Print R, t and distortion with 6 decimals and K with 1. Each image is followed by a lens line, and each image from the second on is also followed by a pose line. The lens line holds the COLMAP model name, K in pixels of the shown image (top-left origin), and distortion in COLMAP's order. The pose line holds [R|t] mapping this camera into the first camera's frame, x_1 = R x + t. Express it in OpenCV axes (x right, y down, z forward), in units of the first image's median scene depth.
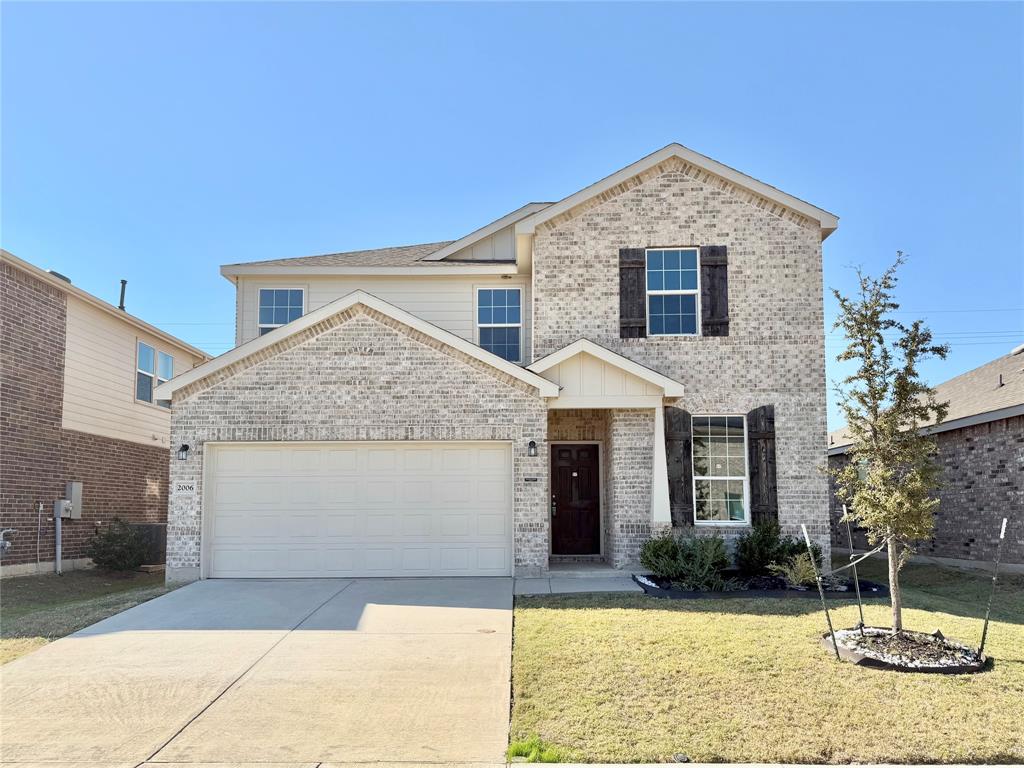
lens RADIAL K [[723.7, 0, 511.8], [0, 723.7, 446.3], [0, 0, 1]] dist [0.057713, 0.001370]
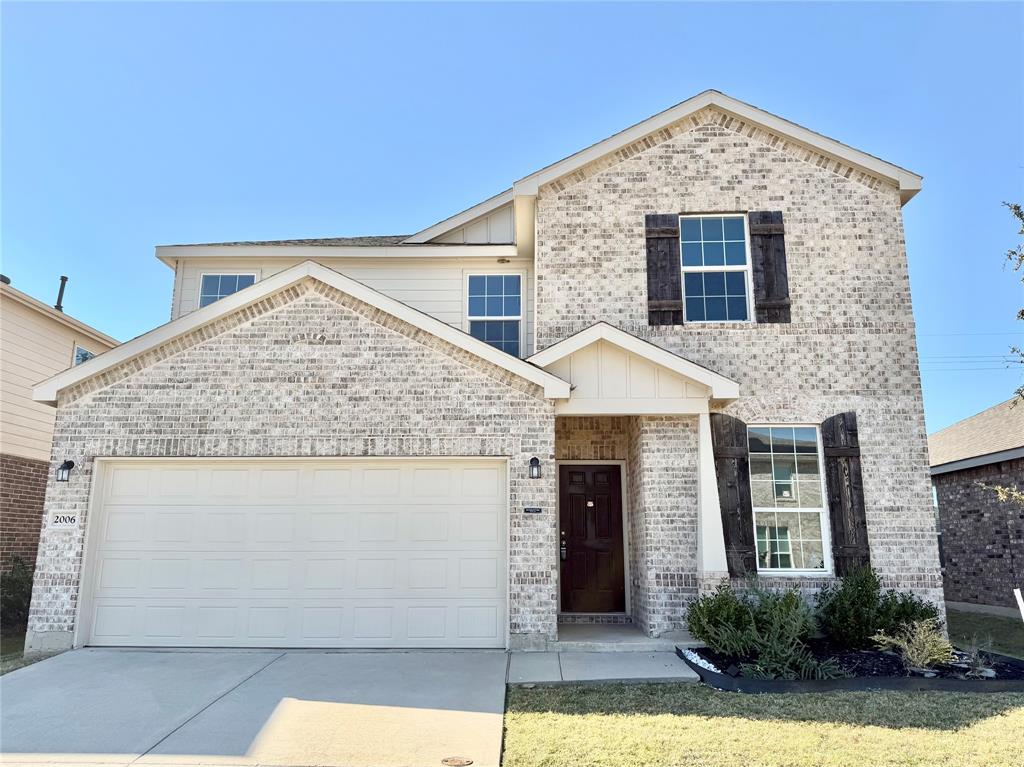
lens RADIAL K [[708.9, 0, 514.8], [0, 708.9, 394.7], [0, 0, 1]] dist [0.106979, -0.235480]
pose [[0.999987, 0.002851, -0.004160, 0.010262], [-0.003328, 0.992815, -0.119617, 0.015419], [0.003789, 0.119629, 0.992811, 0.260339]]
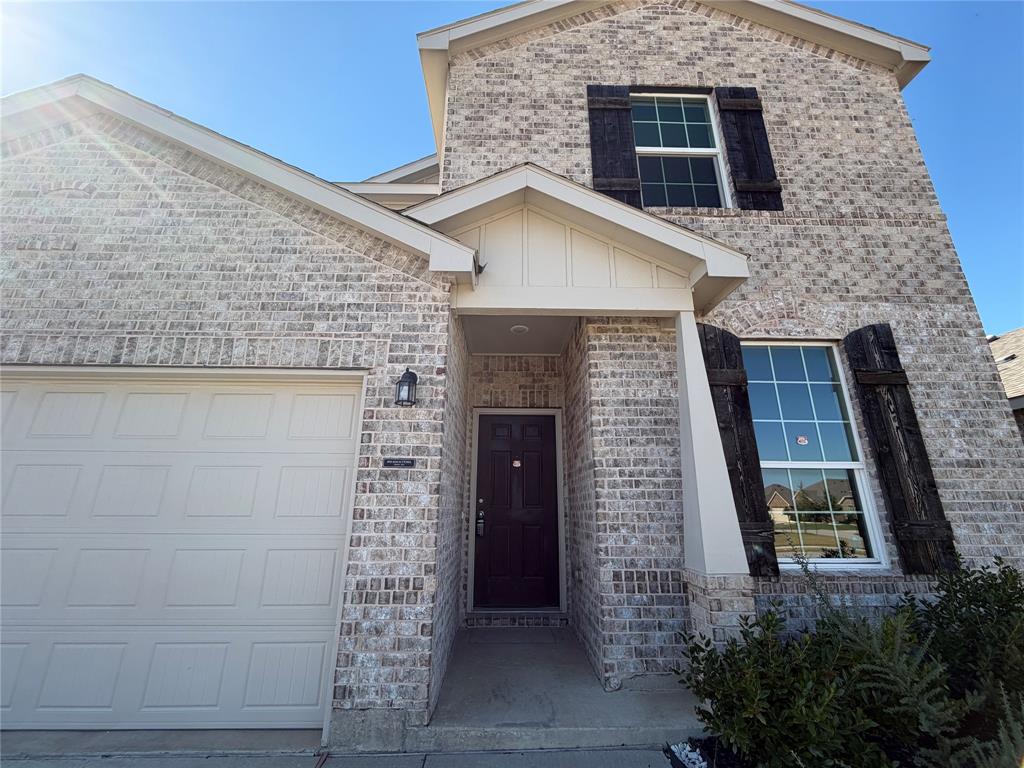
lens RADIAL K [[405.9, 0, 512.0], [0, 405.9, 384.0], [0, 0, 1]] dist [-0.015059, 0.005846]
pose [[0.999019, 0.016895, 0.040922, 0.076384], [-0.008528, 0.980448, -0.196592, 0.045140], [-0.043443, 0.196051, 0.979631, 0.734656]]
